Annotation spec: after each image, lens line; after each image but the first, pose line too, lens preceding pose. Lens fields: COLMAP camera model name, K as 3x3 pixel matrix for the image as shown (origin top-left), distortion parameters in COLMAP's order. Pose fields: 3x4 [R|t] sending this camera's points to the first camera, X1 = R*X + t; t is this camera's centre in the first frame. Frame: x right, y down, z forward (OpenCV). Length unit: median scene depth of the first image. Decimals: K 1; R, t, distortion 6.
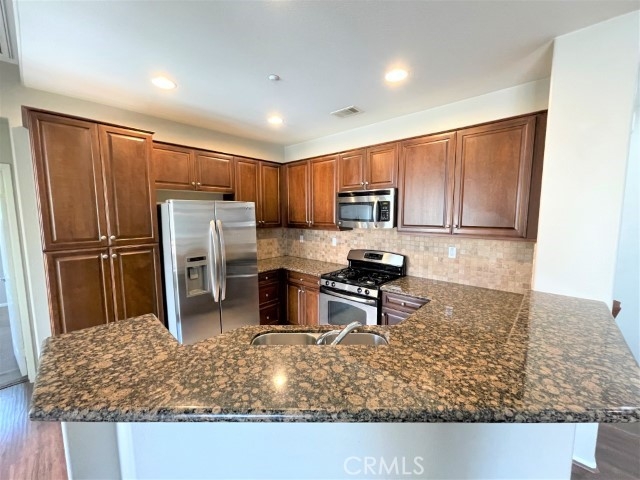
lens RADIAL K [[257.0, 0, 317.4], [0, 257.0, 239.4], [0, 0, 1]] dist [-0.002902, 0.000250]
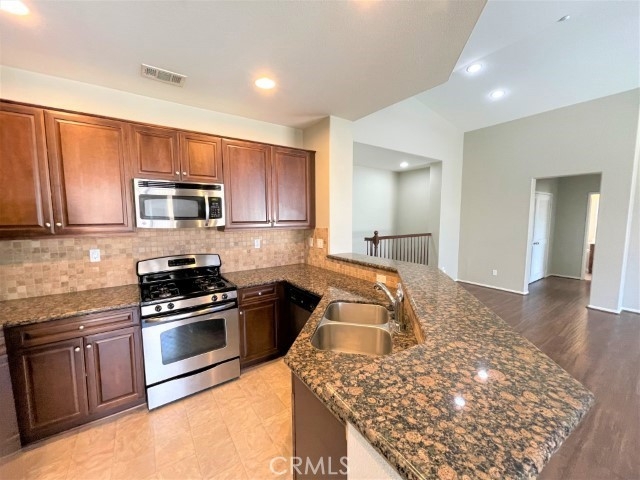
lens RADIAL K [[257.0, 0, 315.5], [0, 257.0, 238.4], [0, 0, 1]] dist [-0.002902, 0.000250]
pose [[0.223724, -0.081761, 0.971217, -0.652728], [0.105371, 0.992664, 0.059294, -0.019050], [-0.968940, 0.089073, 0.230698, 0.506354]]
